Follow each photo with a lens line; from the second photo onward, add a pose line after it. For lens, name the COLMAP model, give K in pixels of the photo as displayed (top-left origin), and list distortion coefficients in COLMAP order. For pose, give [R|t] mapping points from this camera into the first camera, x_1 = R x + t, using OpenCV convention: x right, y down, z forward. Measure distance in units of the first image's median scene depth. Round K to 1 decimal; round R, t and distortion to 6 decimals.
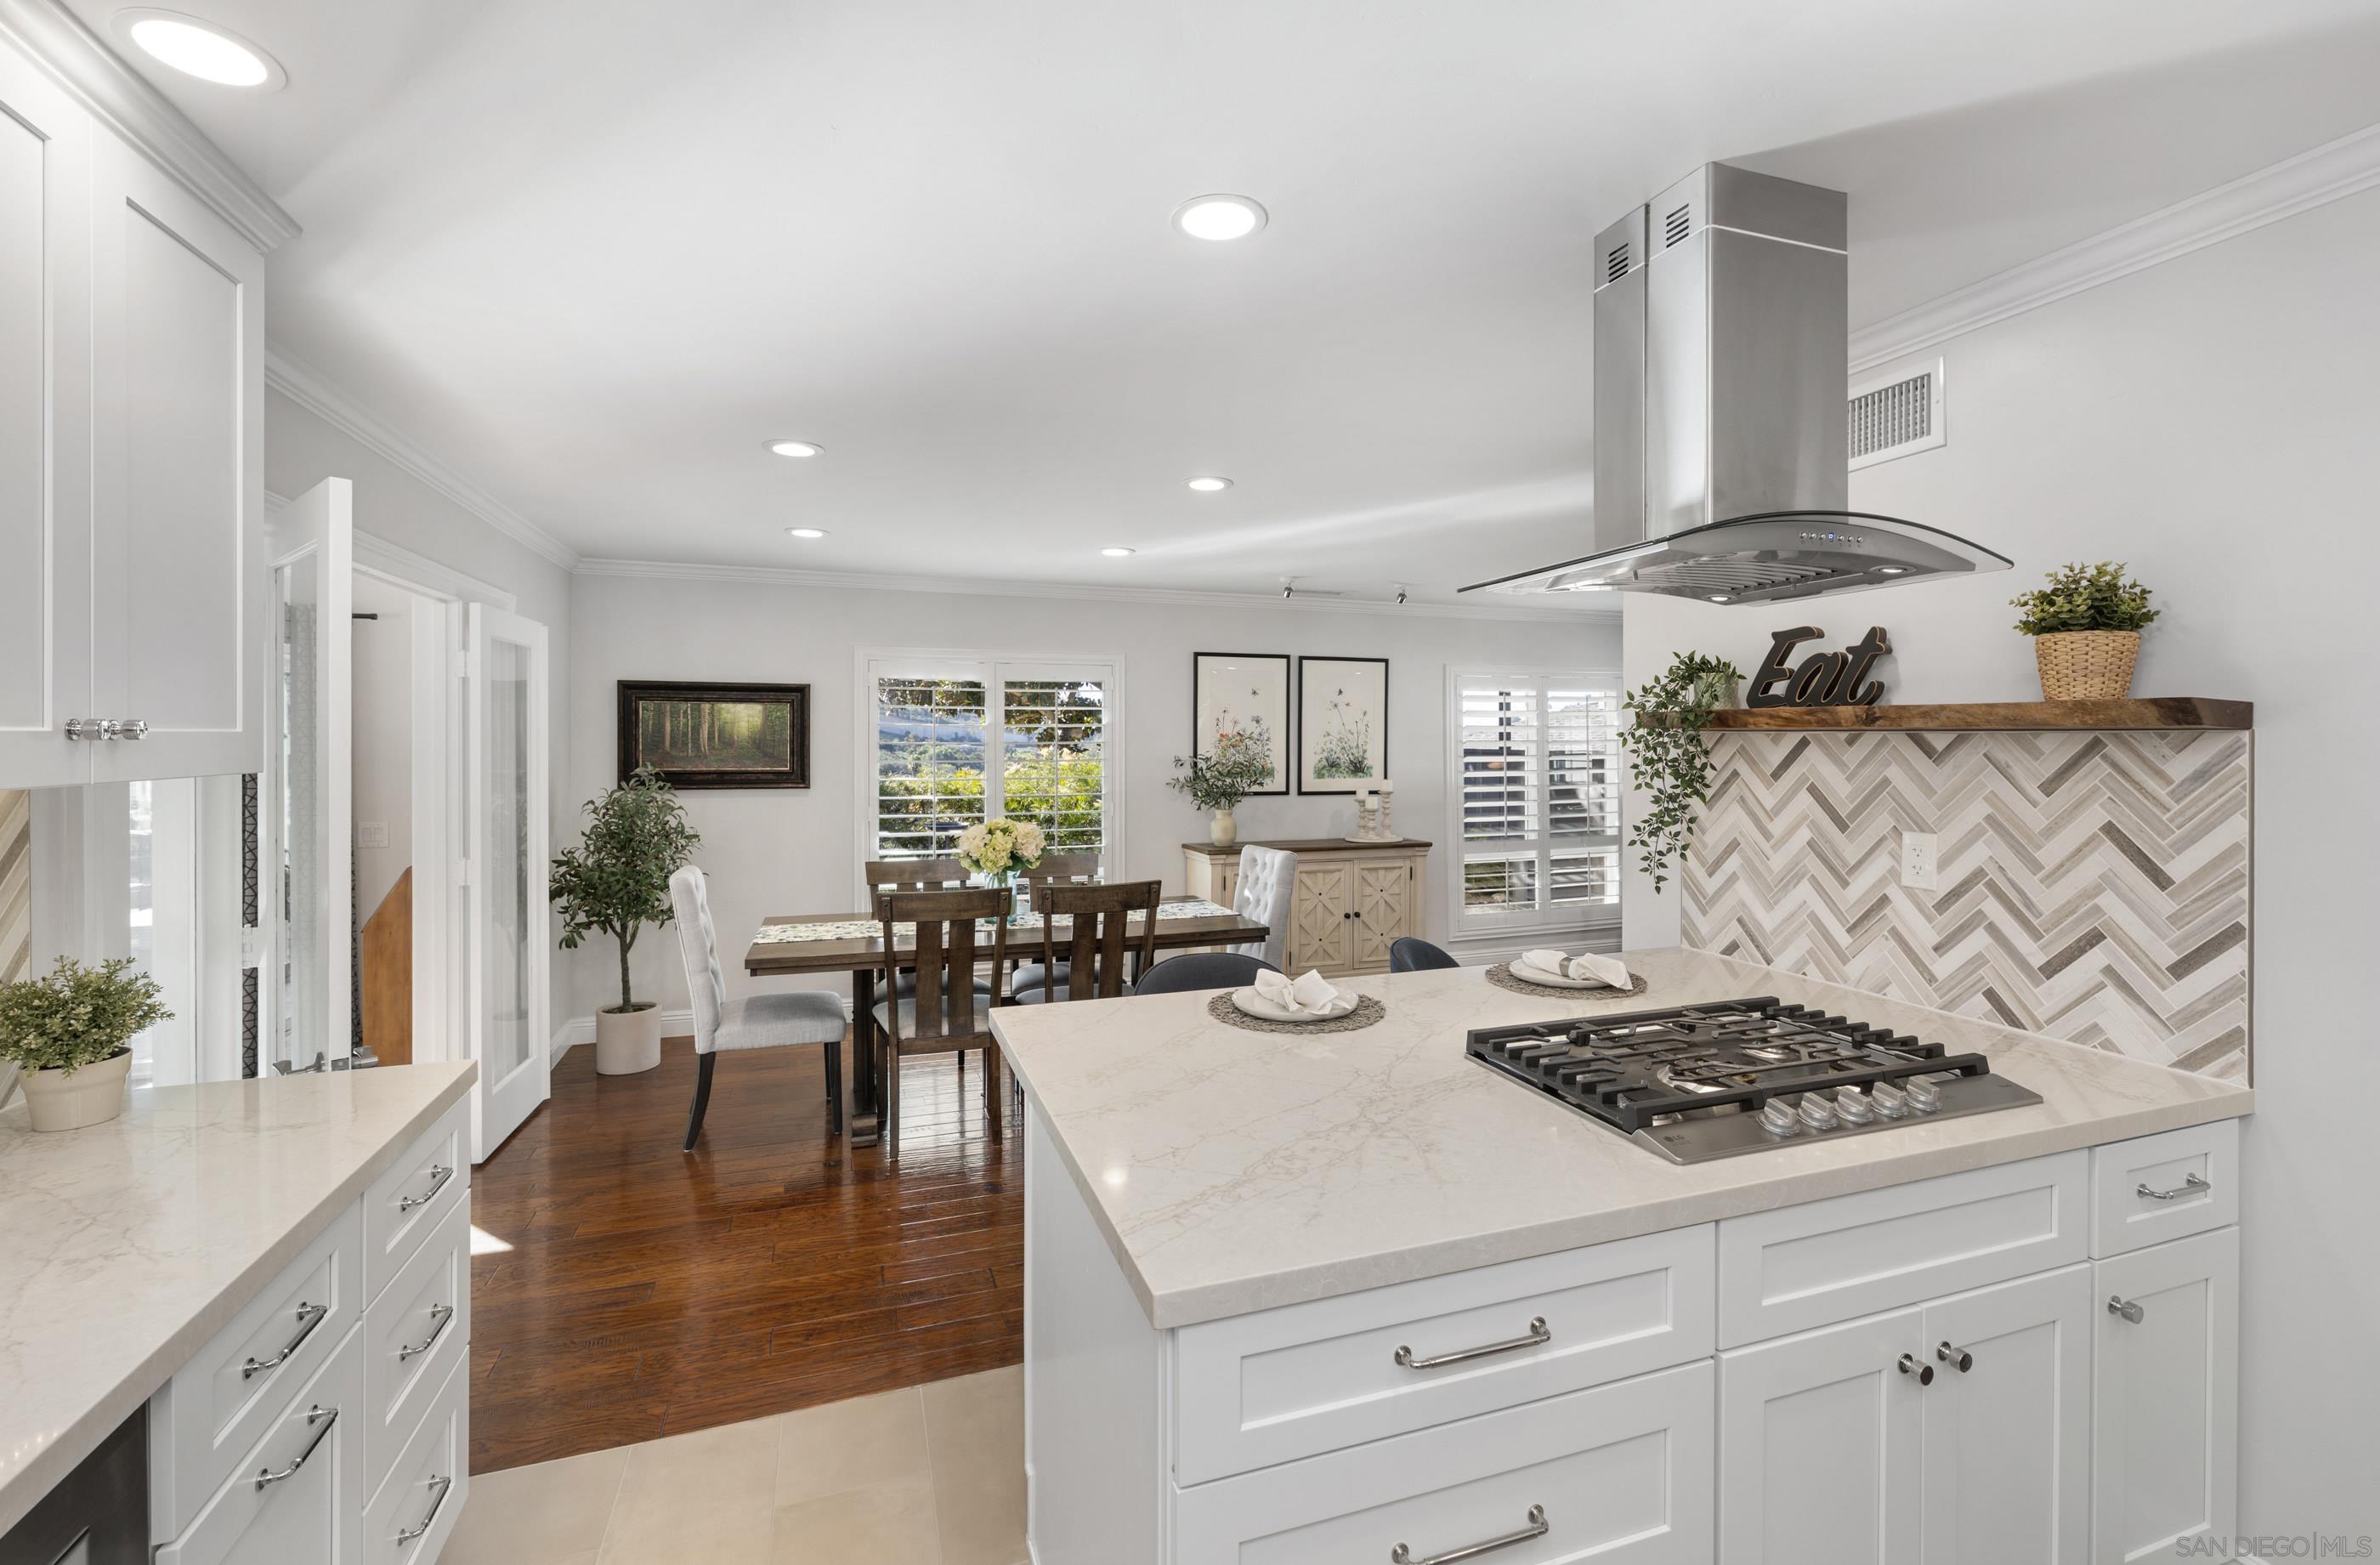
lens RADIAL K [[1032.0, 0, 1211.7], [0, 1032.0, 720.9], [0, 0, 1]] dist [0.000803, -0.000117]
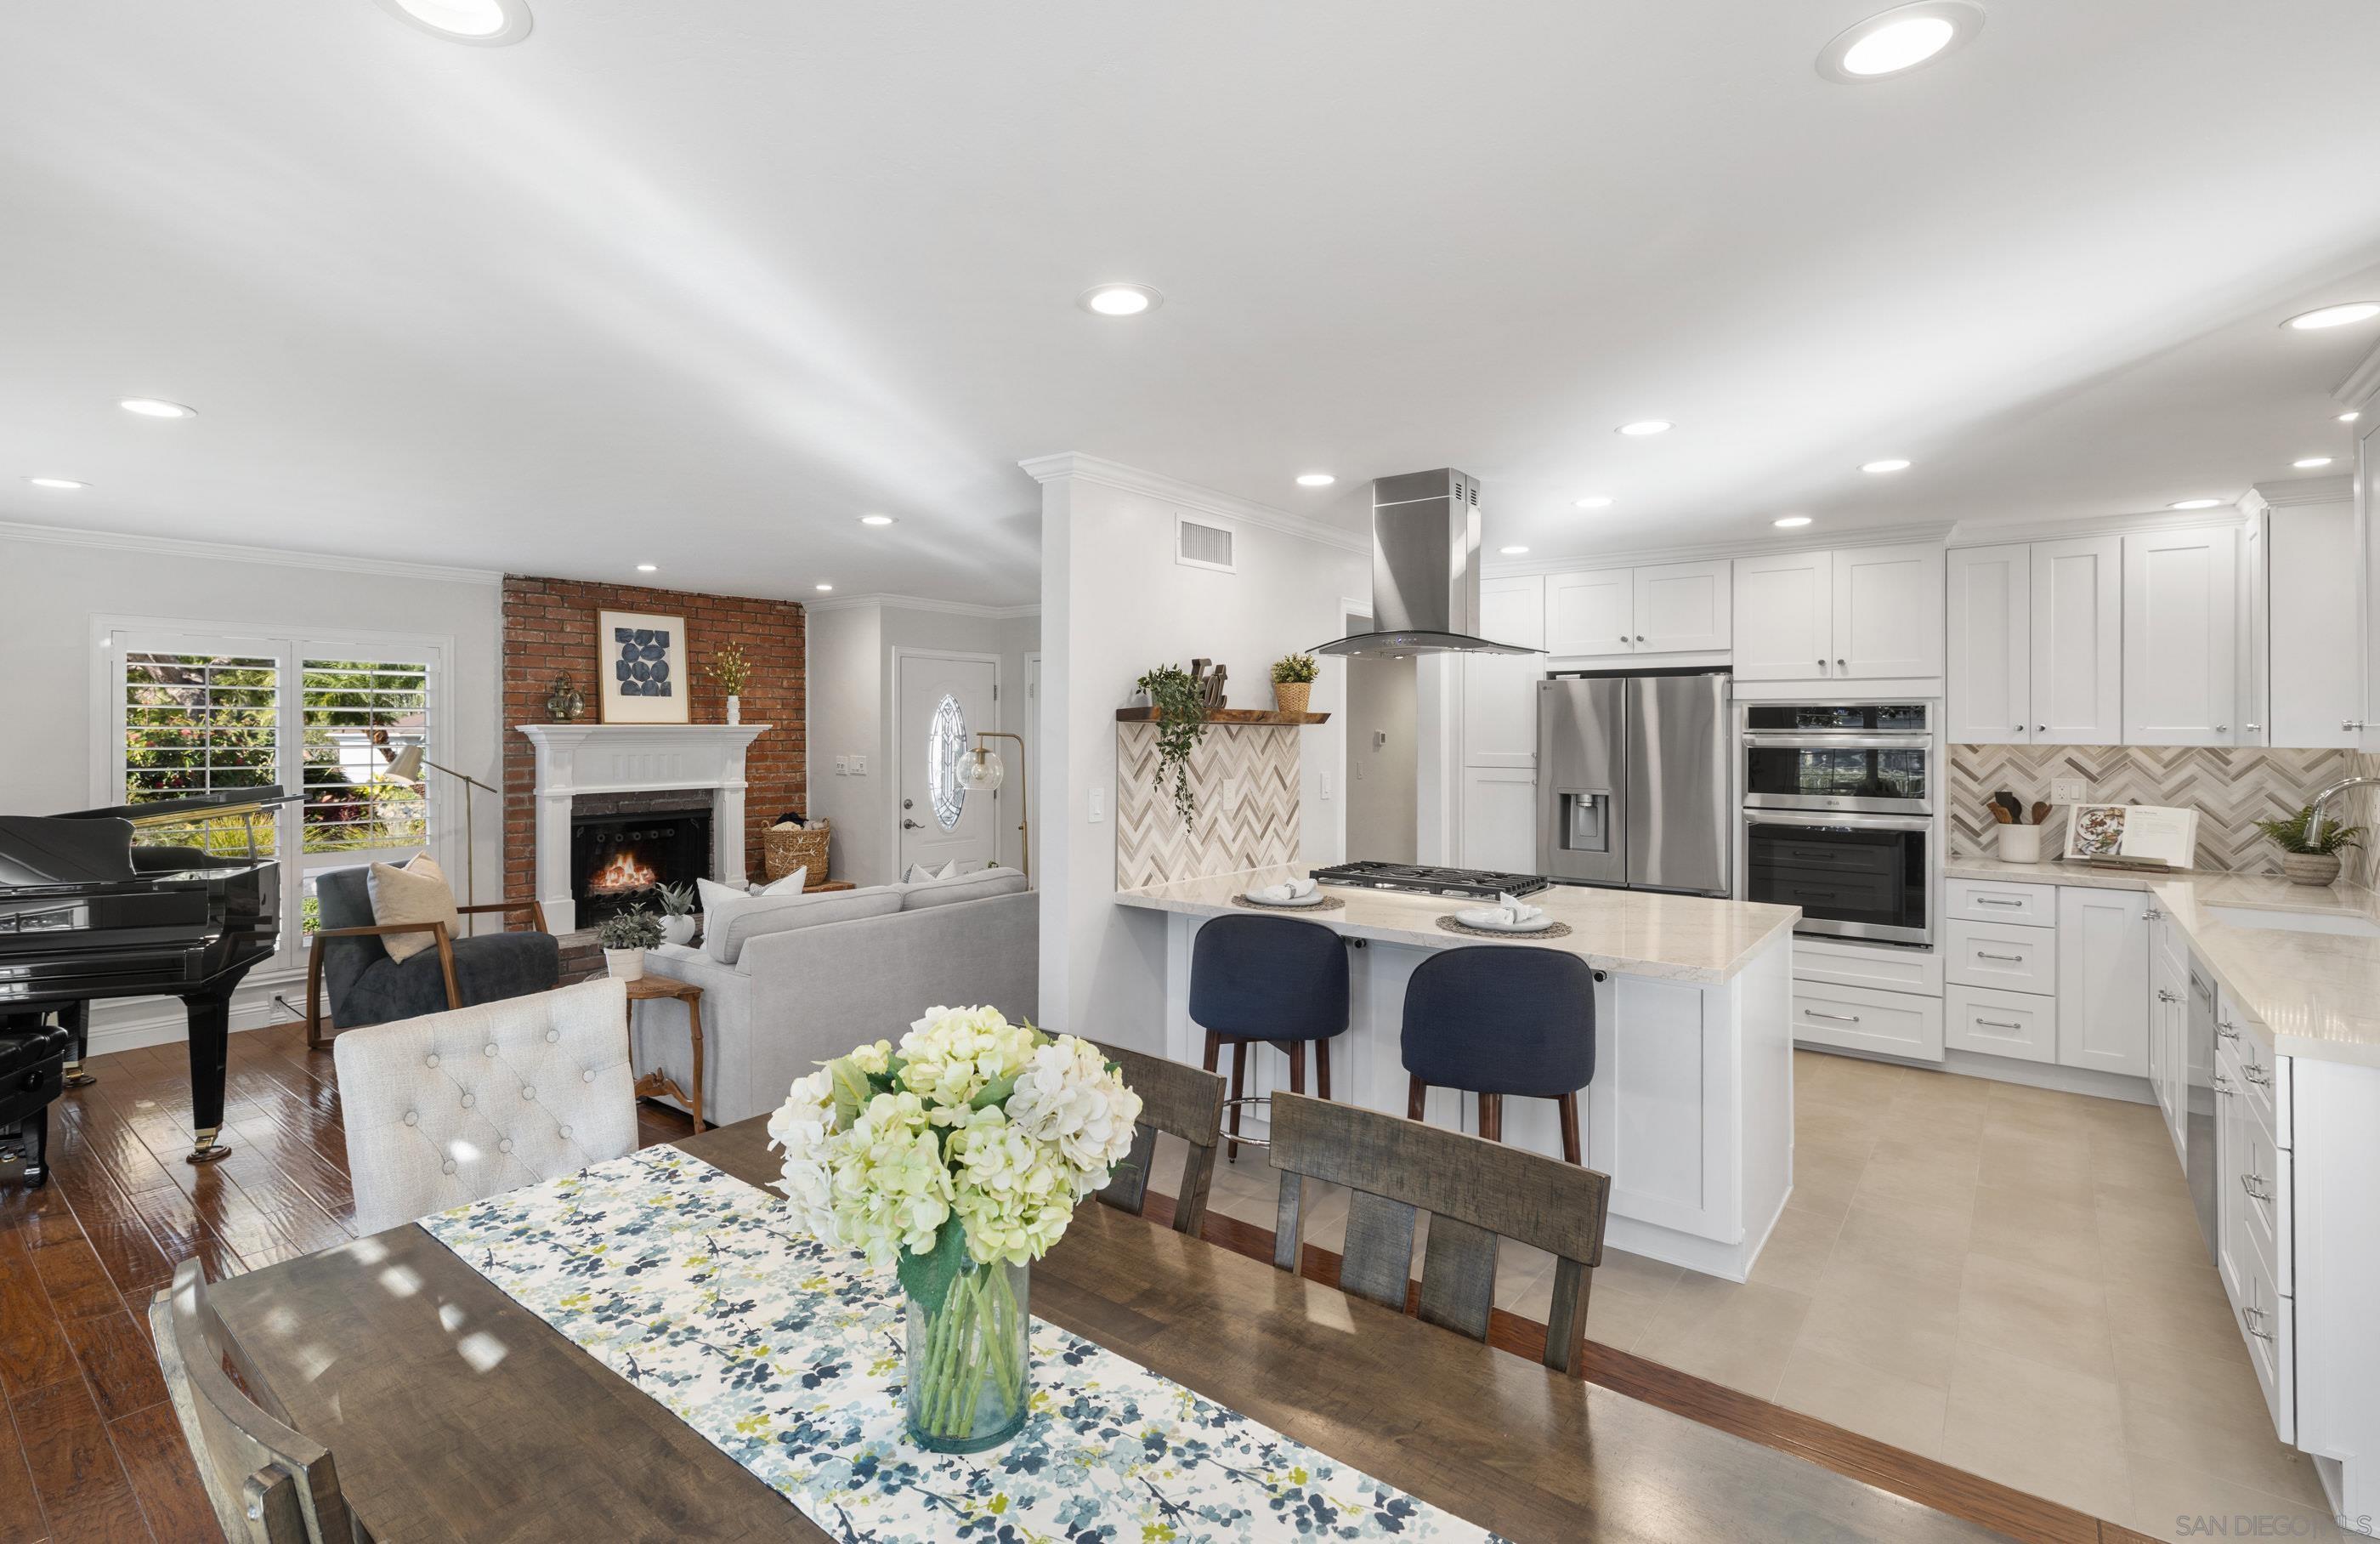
lens RADIAL K [[1072.3, 0, 1189.2], [0, 1072.3, 752.0], [0, 0, 1]] dist [-0.000117, 0.000001]
pose [[-0.536666, -0.003132, 0.843789, -0.878033], [-0.005525, 0.999985, 0.000197, 0.058723], [-0.843776, -0.004556, -0.536675, 2.059994]]
